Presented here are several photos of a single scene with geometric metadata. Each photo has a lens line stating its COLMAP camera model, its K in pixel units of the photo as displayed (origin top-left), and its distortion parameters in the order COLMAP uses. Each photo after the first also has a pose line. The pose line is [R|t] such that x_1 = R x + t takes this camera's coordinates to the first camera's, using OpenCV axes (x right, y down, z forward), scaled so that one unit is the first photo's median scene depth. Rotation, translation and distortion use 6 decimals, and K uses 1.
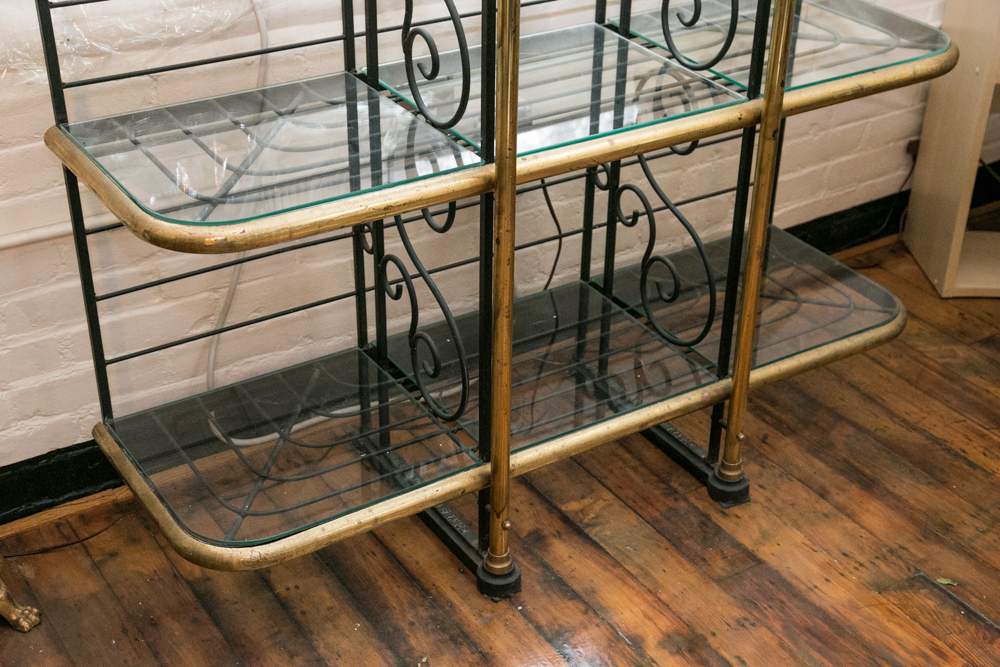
lens RADIAL K [[1451.3, 0, 496.2], [0, 1451.3, 338.5], [0, 0, 1]] dist [0.149329, 0.000000]
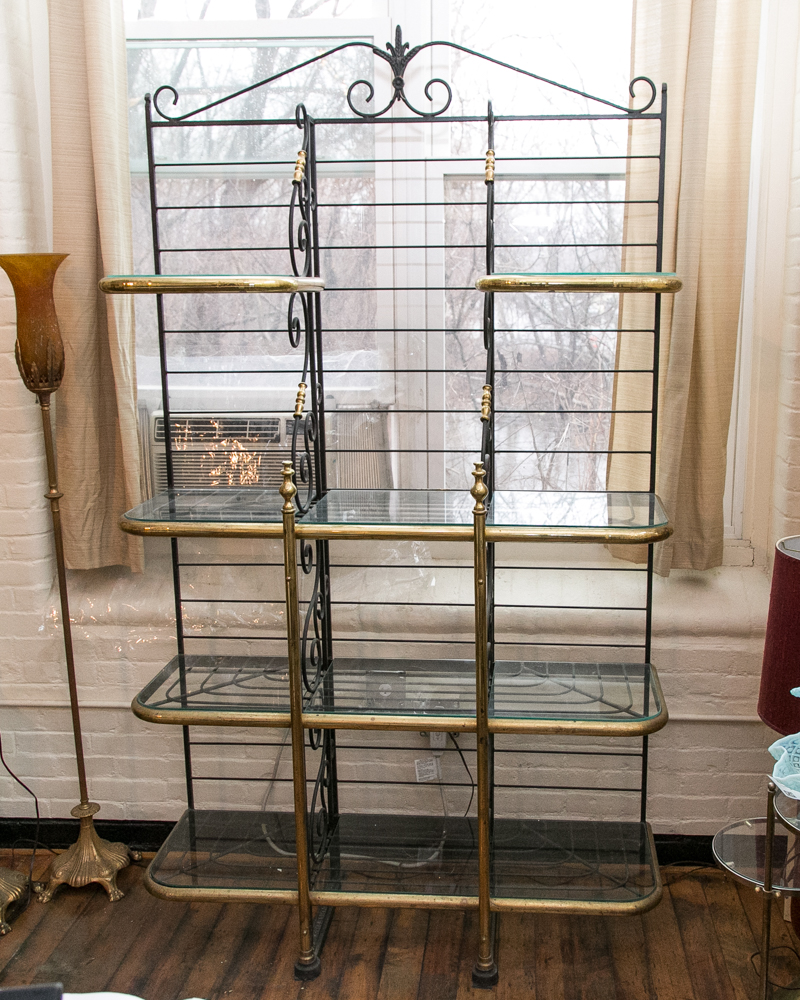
lens RADIAL K [[988.2, 0, 408.5], [0, 988.2, 490.1], [0, 0, 1]] dist [-0.016977, 0.000000]
pose [[0.810169, 0.090992, -0.579091, 0.672558], [-0.284619, 0.924680, -0.252899, -0.086118], [0.512463, 0.369712, 0.775045, -0.016680]]
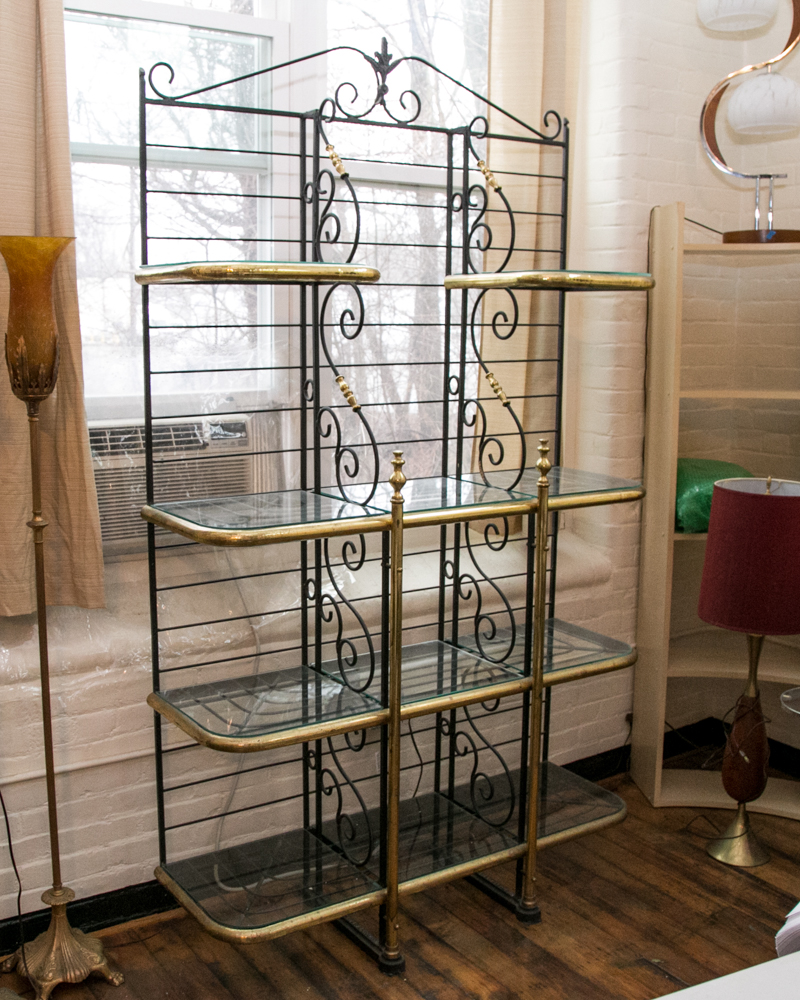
lens RADIAL K [[1079.5, 0, 310.2], [0, 1079.5, 492.6], [0, 0, 1]] dist [-0.100319, 0.000000]
pose [[0.999080, -0.012379, -0.041054, -0.034173], [-0.003487, 0.930796, -0.365522, 0.103183], [0.042738, 0.365329, 0.929897, -0.313137]]
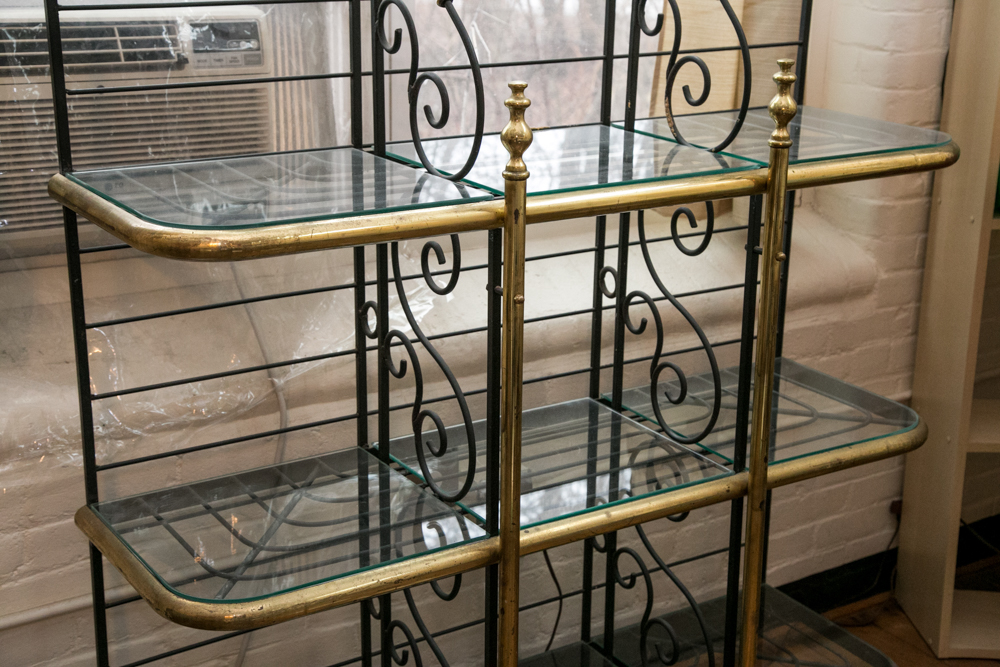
lens RADIAL K [[1451.3, 0, 499.4], [0, 1451.3, 330.2], [0, 0, 1]] dist [0.149329, 0.000000]
pose [[0.999970, -0.004299, 0.006387, -0.005765], [0.005661, 0.972816, -0.231512, -0.017221], [-0.005218, 0.231541, 0.972811, -0.056482]]
